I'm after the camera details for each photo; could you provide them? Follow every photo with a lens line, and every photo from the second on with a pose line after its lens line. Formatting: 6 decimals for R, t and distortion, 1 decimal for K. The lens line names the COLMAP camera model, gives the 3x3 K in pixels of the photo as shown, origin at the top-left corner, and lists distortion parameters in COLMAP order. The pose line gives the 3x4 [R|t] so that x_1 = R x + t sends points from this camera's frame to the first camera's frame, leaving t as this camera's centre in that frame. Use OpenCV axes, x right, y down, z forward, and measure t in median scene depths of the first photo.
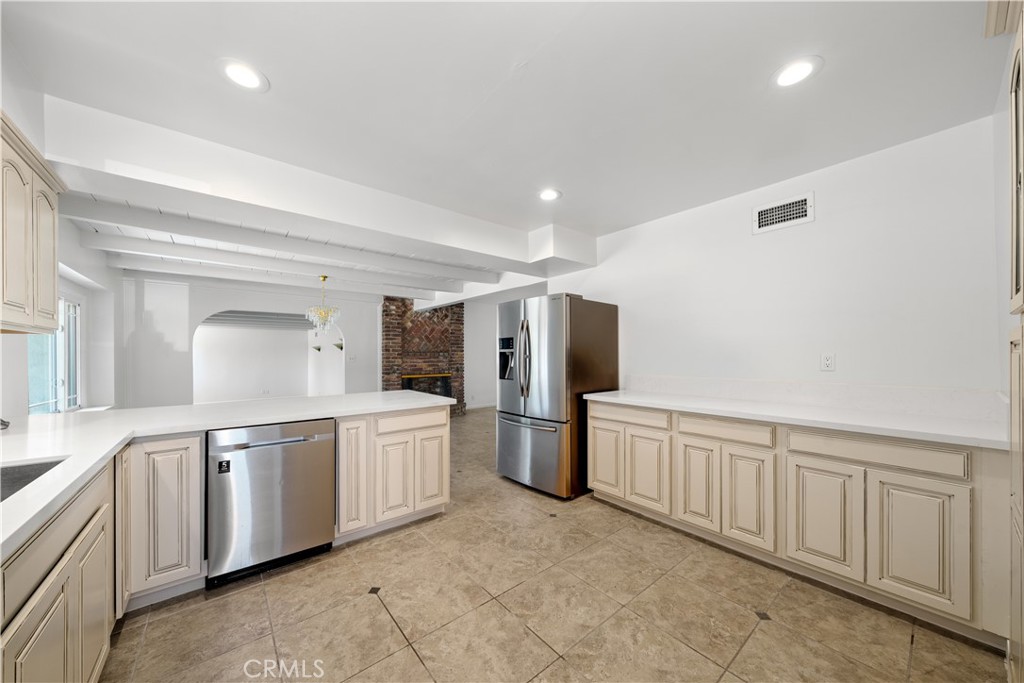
lens RADIAL K [[352.7, 0, 509.3], [0, 352.7, 350.6], [0, 0, 1]] dist [-0.001169, -0.000084]
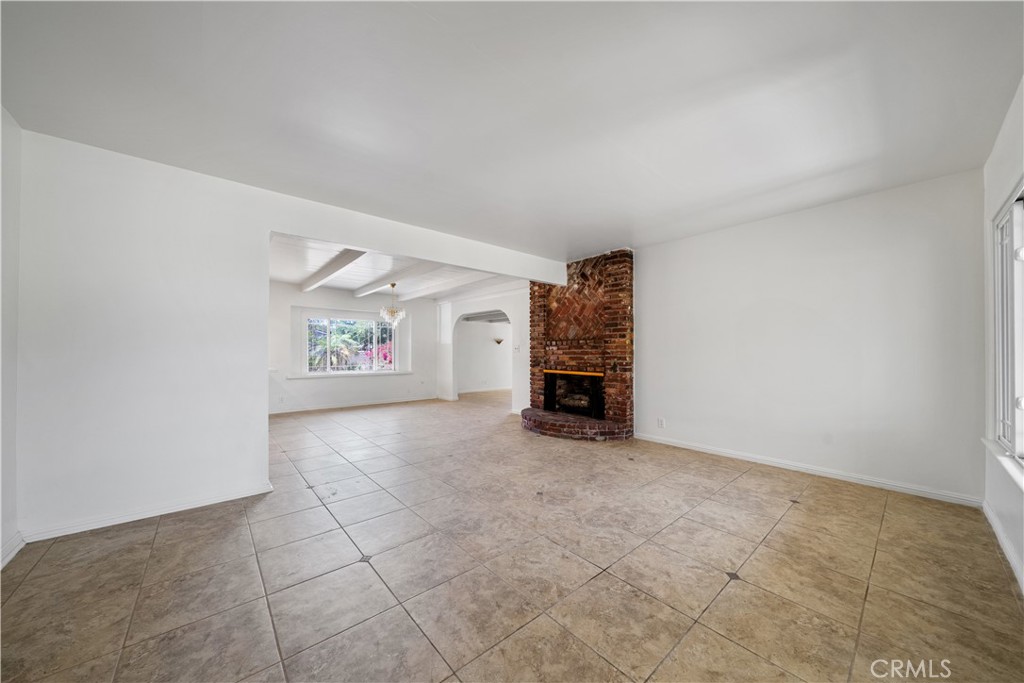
lens RADIAL K [[351.5, 0, 509.4], [0, 351.5, 347.5], [0, 0, 1]] dist [-0.003147, 0.000000]
pose [[0.020029, -0.005619, -0.999784, 0.511719], [0.011567, 0.999919, -0.005388, 0.023812], [0.999732, -0.011457, 0.020092, 0.916114]]
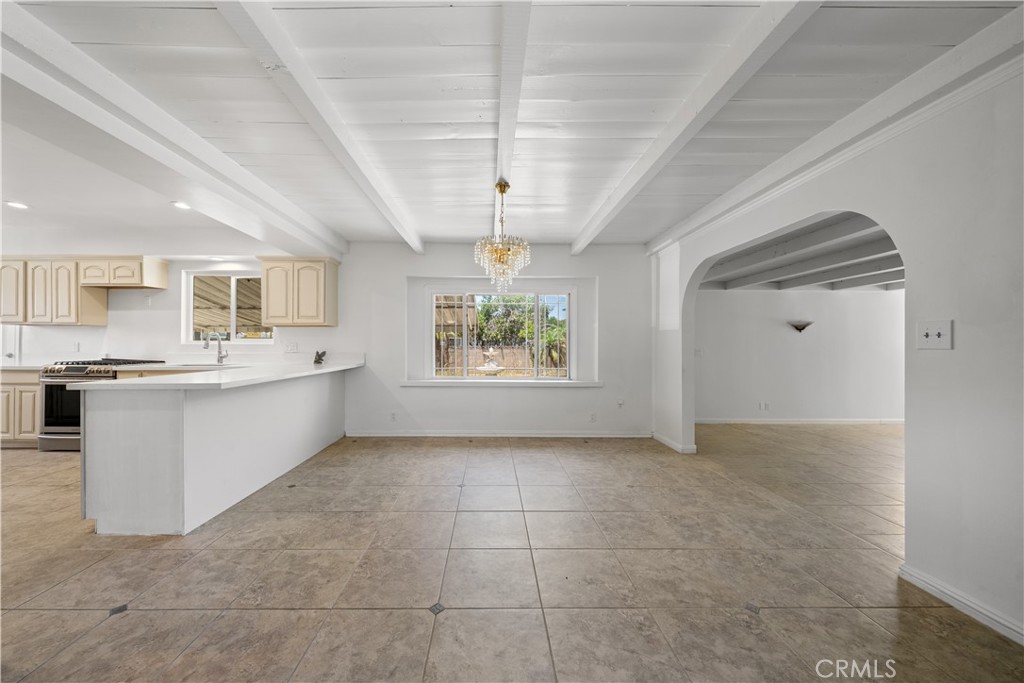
lens RADIAL K [[361.1, 0, 491.6], [0, 361.1, 343.7], [0, 0, 1]] dist [-0.002606, -0.000070]
pose [[-0.633374, -0.000978, -0.773845, -0.052513], [0.009515, 0.999914, -0.009052, 0.027052], [0.773787, -0.013097, -0.633310, 0.875353]]
